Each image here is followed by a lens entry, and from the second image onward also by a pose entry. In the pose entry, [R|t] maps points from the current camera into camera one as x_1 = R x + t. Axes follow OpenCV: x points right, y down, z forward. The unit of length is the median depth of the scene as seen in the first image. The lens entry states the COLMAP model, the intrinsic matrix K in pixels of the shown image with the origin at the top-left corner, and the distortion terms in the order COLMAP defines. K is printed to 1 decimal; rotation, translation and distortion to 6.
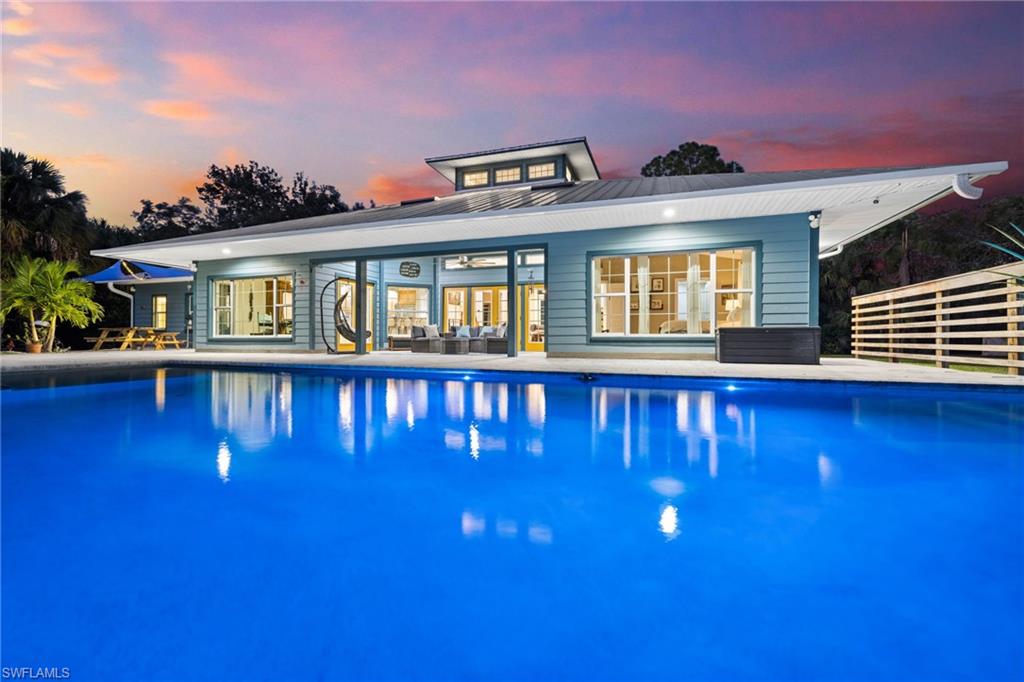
lens RADIAL K [[430.8, 0, 512.3], [0, 430.8, 334.7], [0, 0, 1]] dist [0.001457, -0.000125]
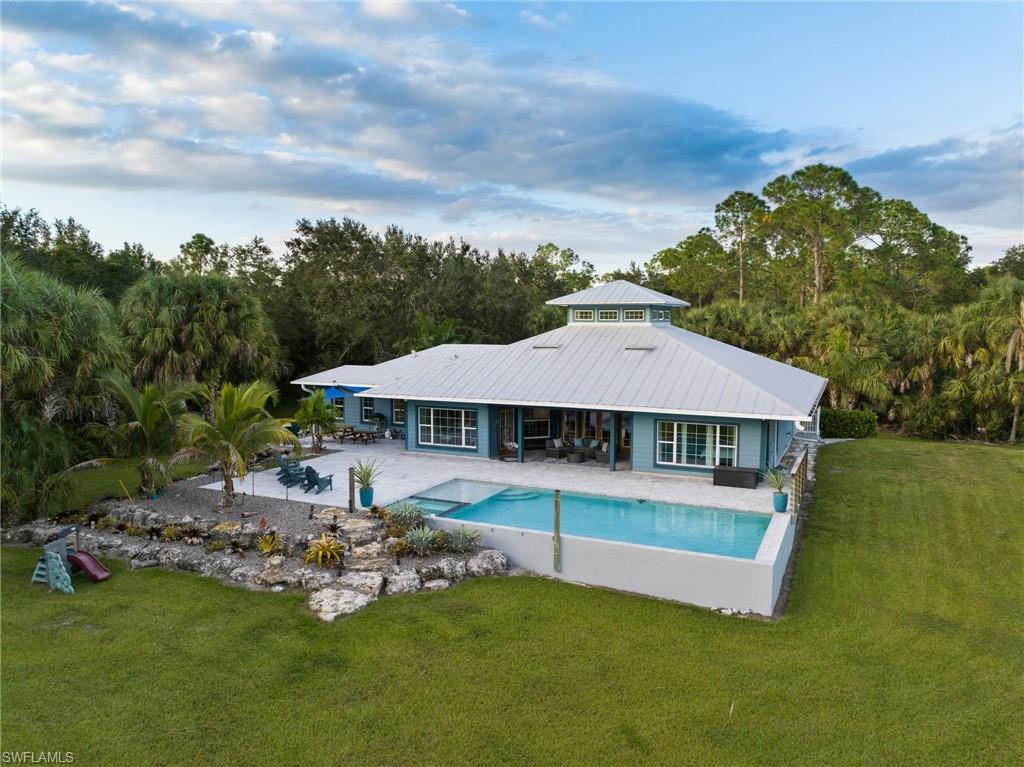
lens RADIAL K [[699.5, 0, 525.1], [0, 699.5, 387.2], [0, 0, 1]] dist [-0.028164, 0.000437]
pose [[0.994289, 0.010601, -0.106193, -0.038431], [-0.000170, 0.995210, 0.097760, -0.396477], [0.106720, -0.097184, 0.989528, -1.289109]]
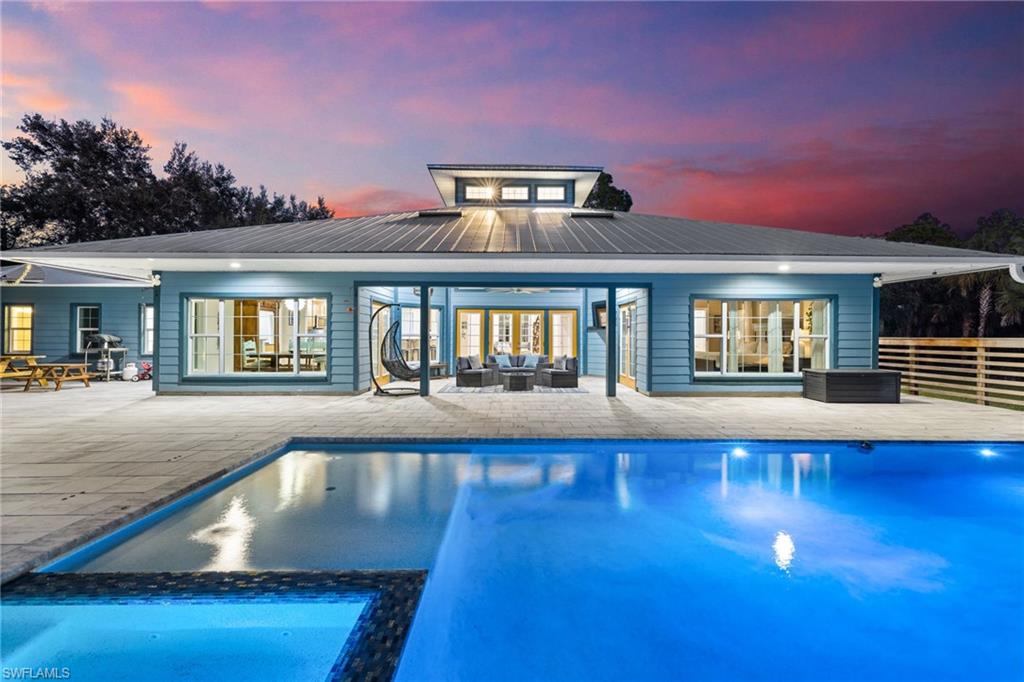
lens RADIAL K [[420.0, 0, 511.6], [0, 420.0, 332.8], [0, 0, 1]] dist [0.001182, 0.000210]
pose [[0.944944, 0.004000, 0.327209, -0.359796], [-0.005253, 0.999982, 0.002944, -0.063899], [-0.327191, -0.004500, 0.944947, 0.117505]]
